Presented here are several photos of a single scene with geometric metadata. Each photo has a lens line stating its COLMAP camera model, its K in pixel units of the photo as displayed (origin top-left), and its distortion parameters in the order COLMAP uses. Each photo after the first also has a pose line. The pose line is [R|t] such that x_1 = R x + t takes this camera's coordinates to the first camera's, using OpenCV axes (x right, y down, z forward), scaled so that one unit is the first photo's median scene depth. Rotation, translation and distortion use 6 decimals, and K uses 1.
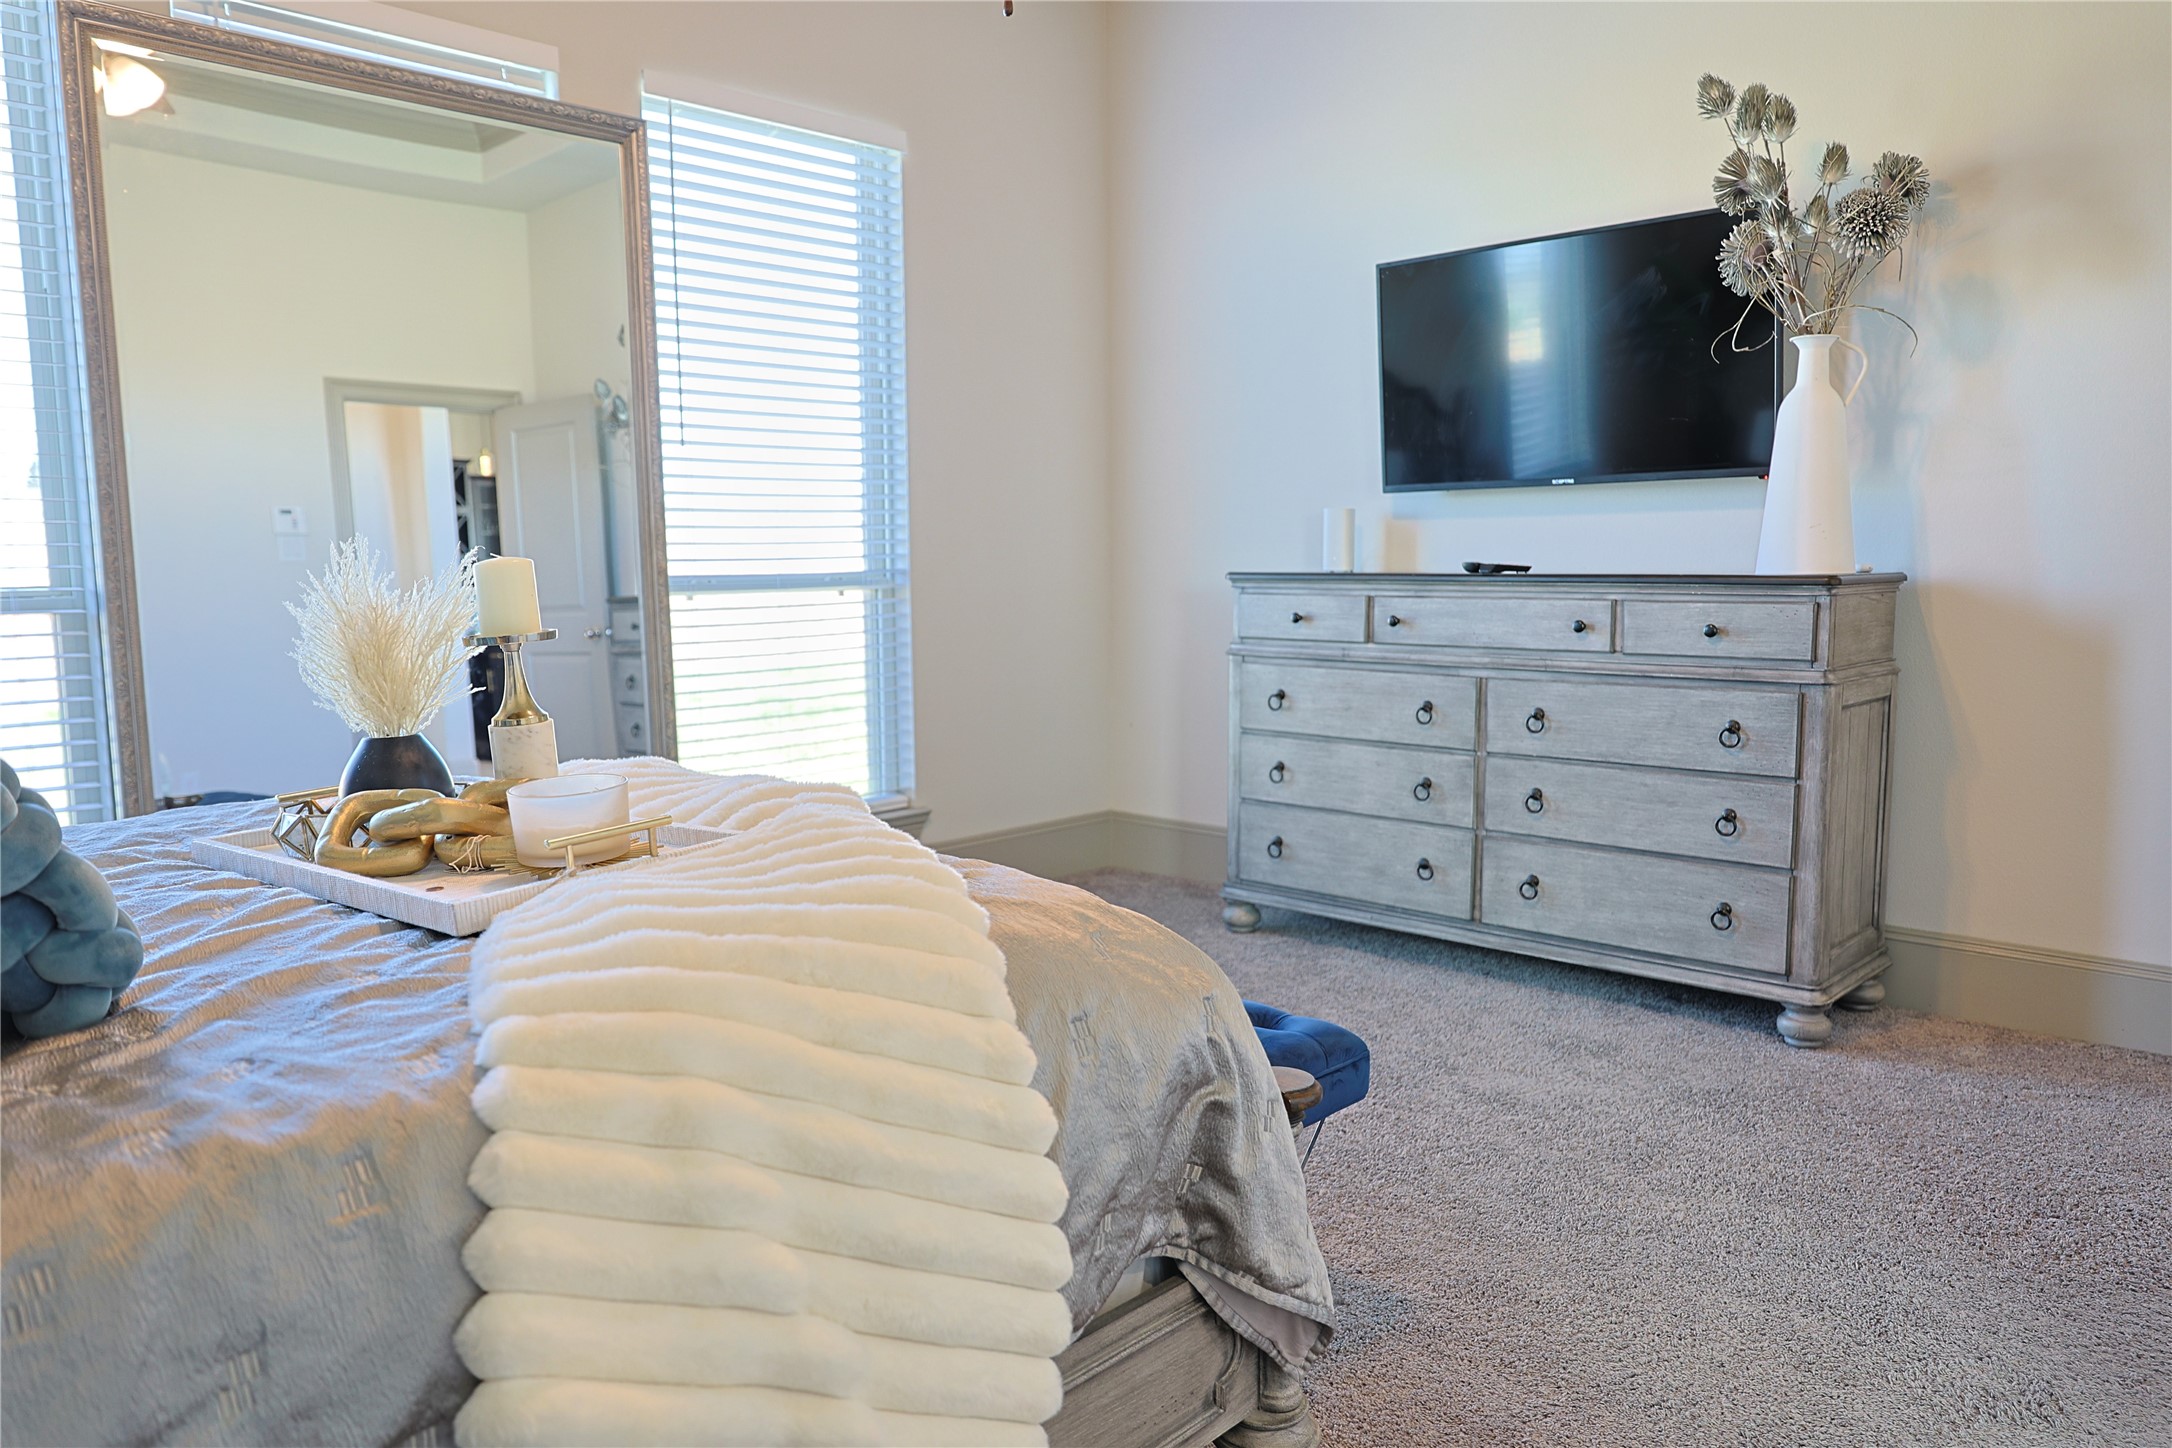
lens RADIAL K [[1496.3, 0, 1086.0], [0, 1496.3, 724.0], [0, 0, 1]] dist [0.063387, 0.000914]
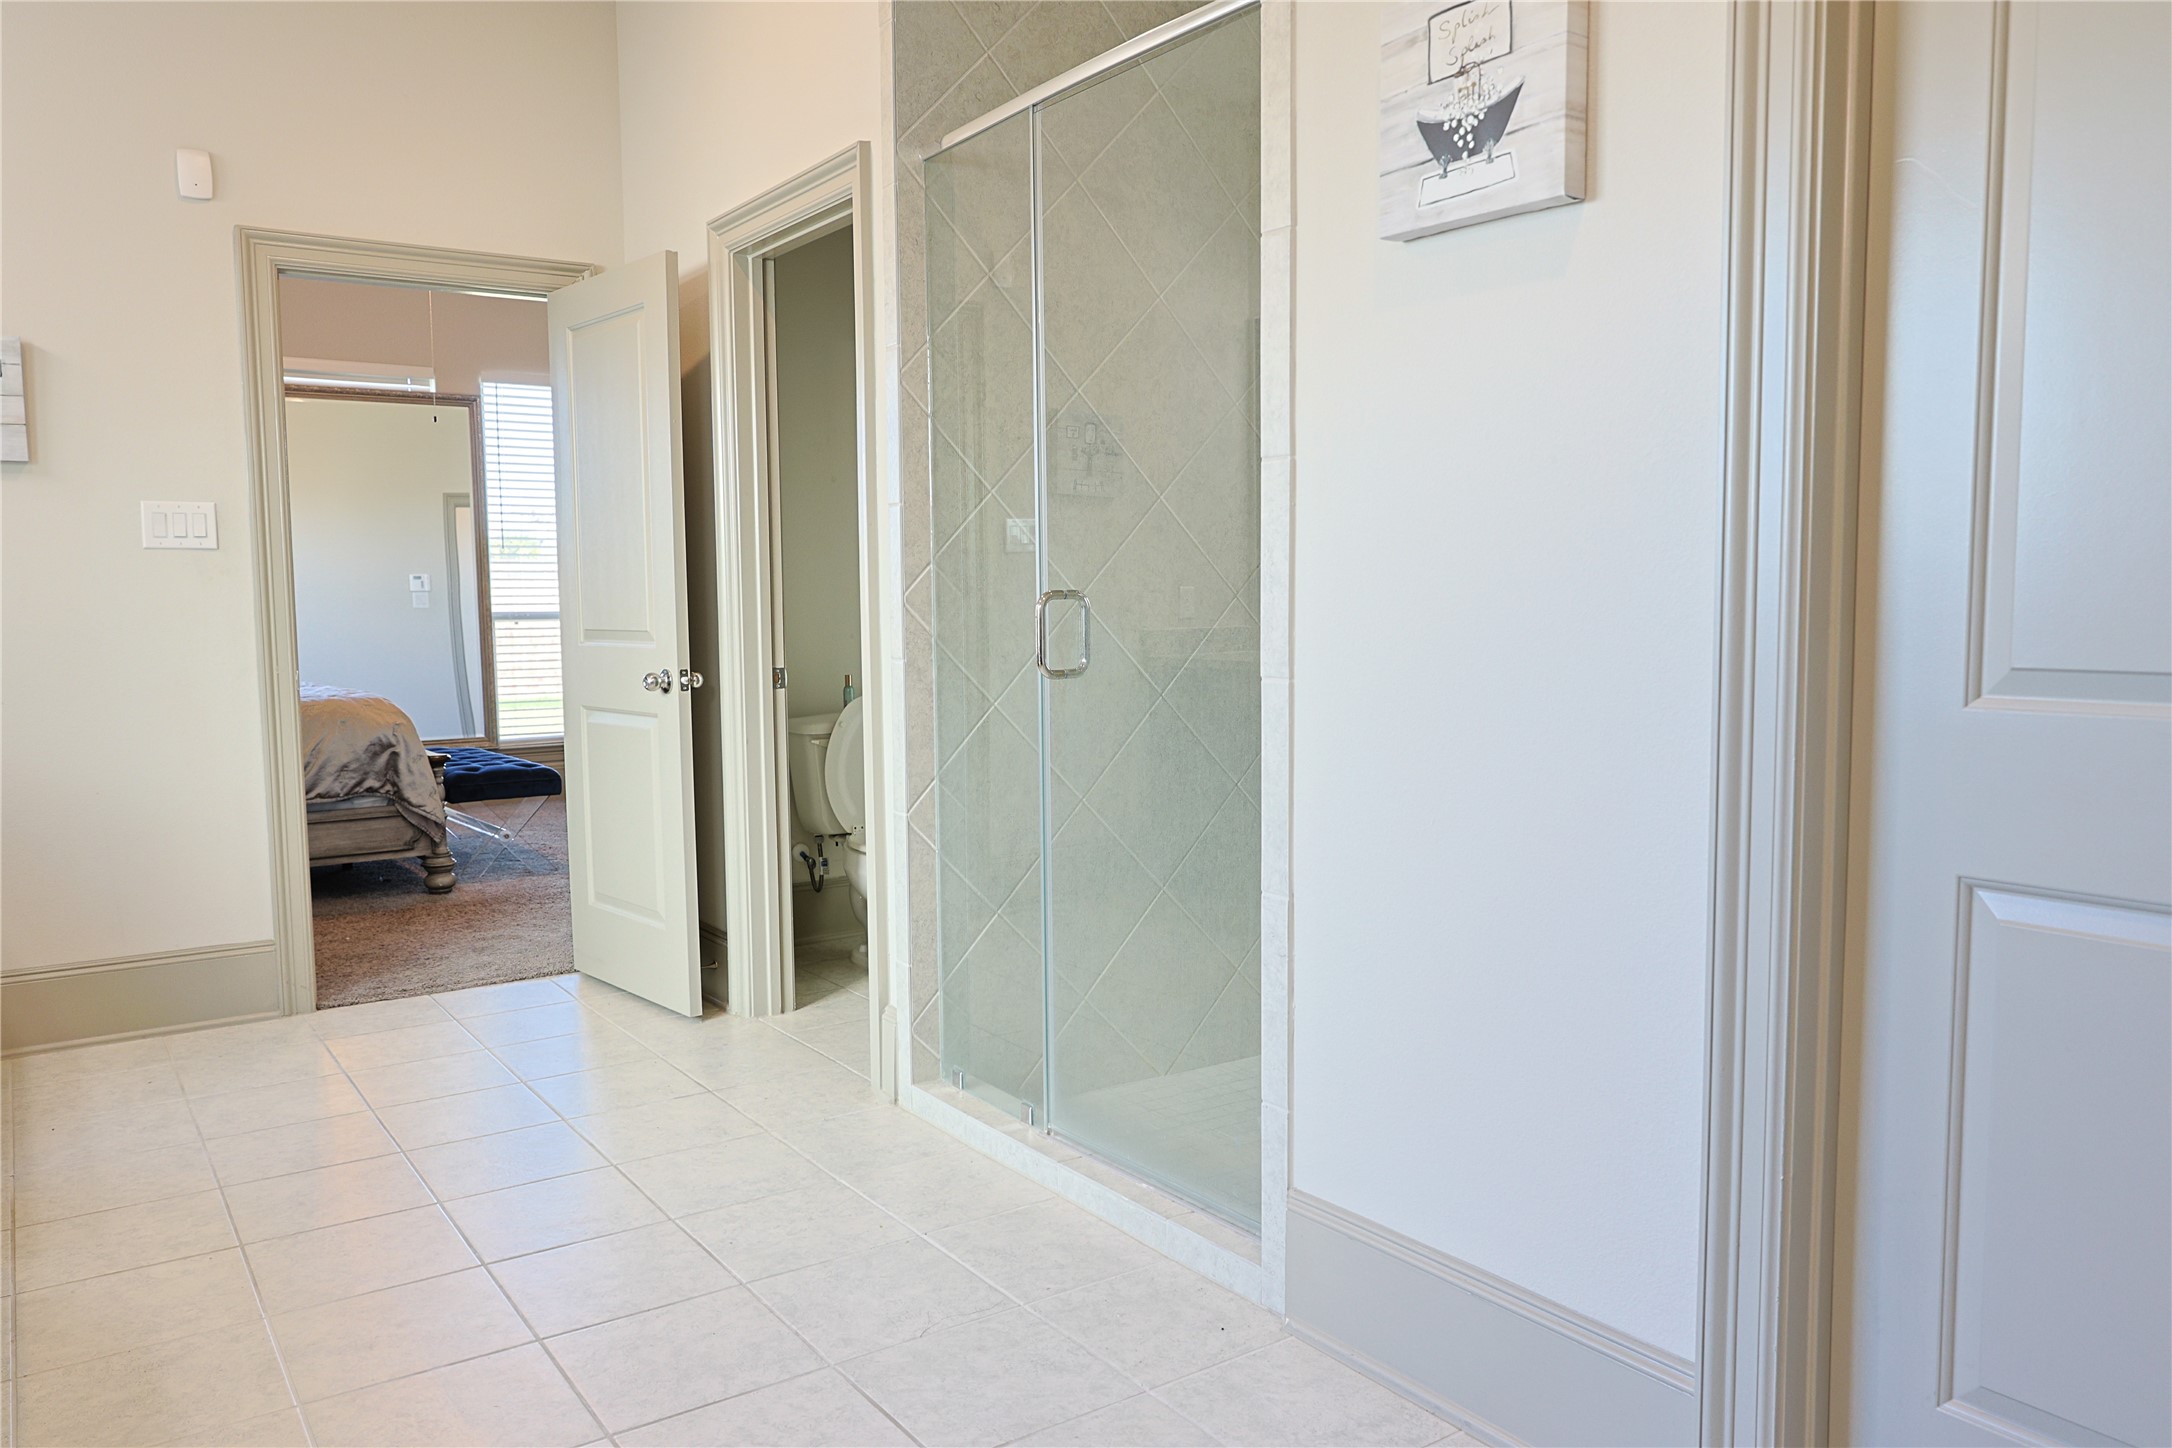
lens RADIAL K [[1532.7, 0, 1086.0], [0, 1532.7, 724.0], [0, 0, 1]] dist [-0.005839, 0.000248]
pose [[0.980924, 0.011919, -0.194027, 0.935163], [-0.017872, 0.999421, -0.028963, 0.099963], [0.193569, 0.031879, 0.980569, -0.883283]]
